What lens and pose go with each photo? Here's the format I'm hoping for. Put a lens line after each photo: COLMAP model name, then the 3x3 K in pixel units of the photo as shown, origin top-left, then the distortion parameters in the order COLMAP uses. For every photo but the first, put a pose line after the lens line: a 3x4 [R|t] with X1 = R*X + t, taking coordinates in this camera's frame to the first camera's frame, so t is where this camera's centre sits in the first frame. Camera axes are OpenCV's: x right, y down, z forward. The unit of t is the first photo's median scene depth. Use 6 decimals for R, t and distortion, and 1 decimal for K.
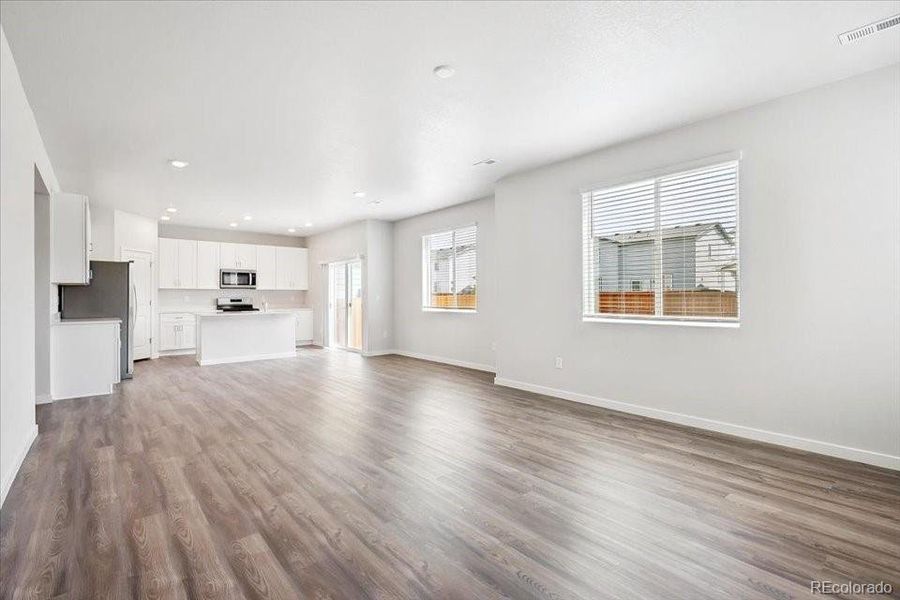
lens RADIAL K [[420.8, 0, 452.6], [0, 420.8, 300.3], [0, 0, 1]] dist [0.005084, -0.001064]
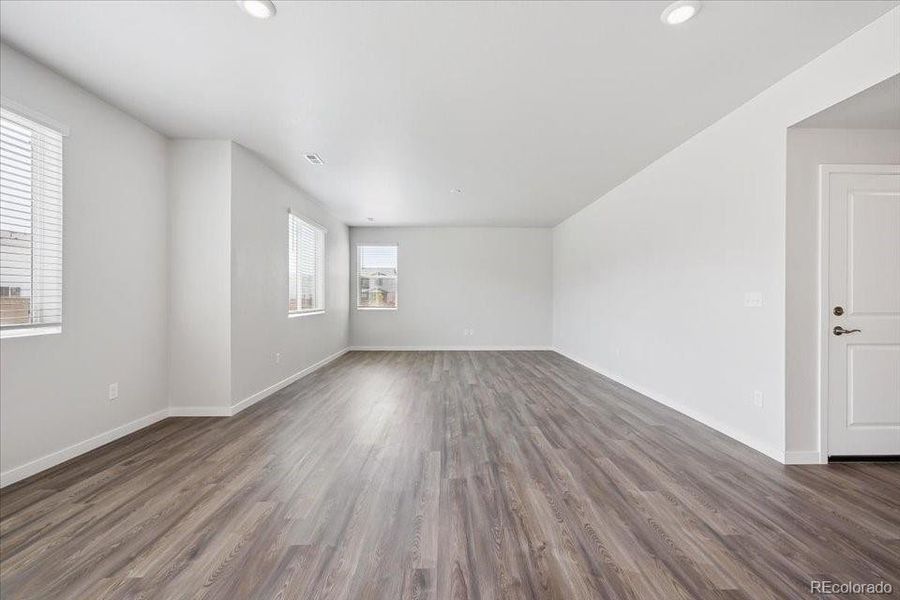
lens RADIAL K [[366.2, 0, 450.7], [0, 366.2, 299.1], [0, 0, 1]] dist [0.002166, -0.000367]
pose [[-0.772526, 0.002642, 0.634977, -0.707049], [0.008154, 0.999950, 0.005760, -0.006612], [-0.634930, 0.009628, -0.772509, 1.470159]]
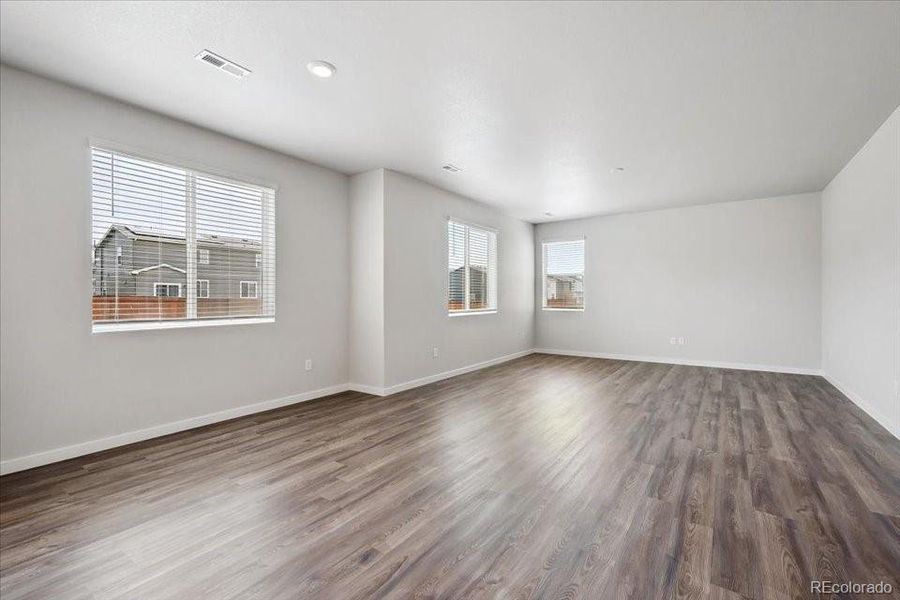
lens RADIAL K [[390.7, 0, 455.2], [0, 390.7, 300.9], [0, 0, 1]] dist [0.003138, 0.000014]
pose [[-0.261920, -0.000750, 0.965089, -0.861906], [0.011802, 0.999922, 0.003980, -0.004263], [-0.965017, 0.012432, -0.261891, 1.258533]]
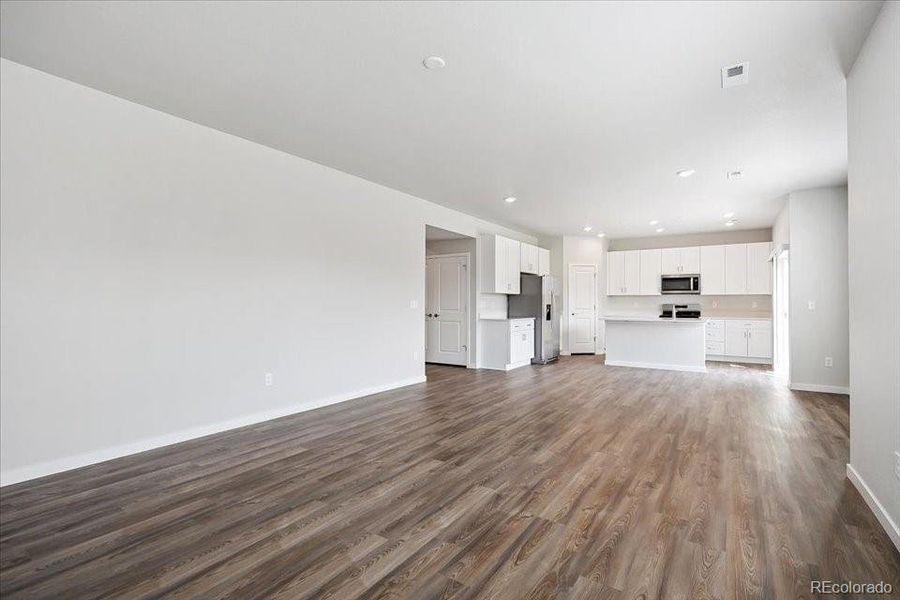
lens RADIAL K [[420.8, 0, 453.9], [0, 420.8, 297.2], [0, 0, 1]] dist [0.005084, -0.001064]
pose [[0.274623, -0.010364, -0.961496, 0.542423], [-0.009778, 0.999860, -0.013570, -0.005667], [0.961502, 0.013129, 0.274483, 0.473915]]
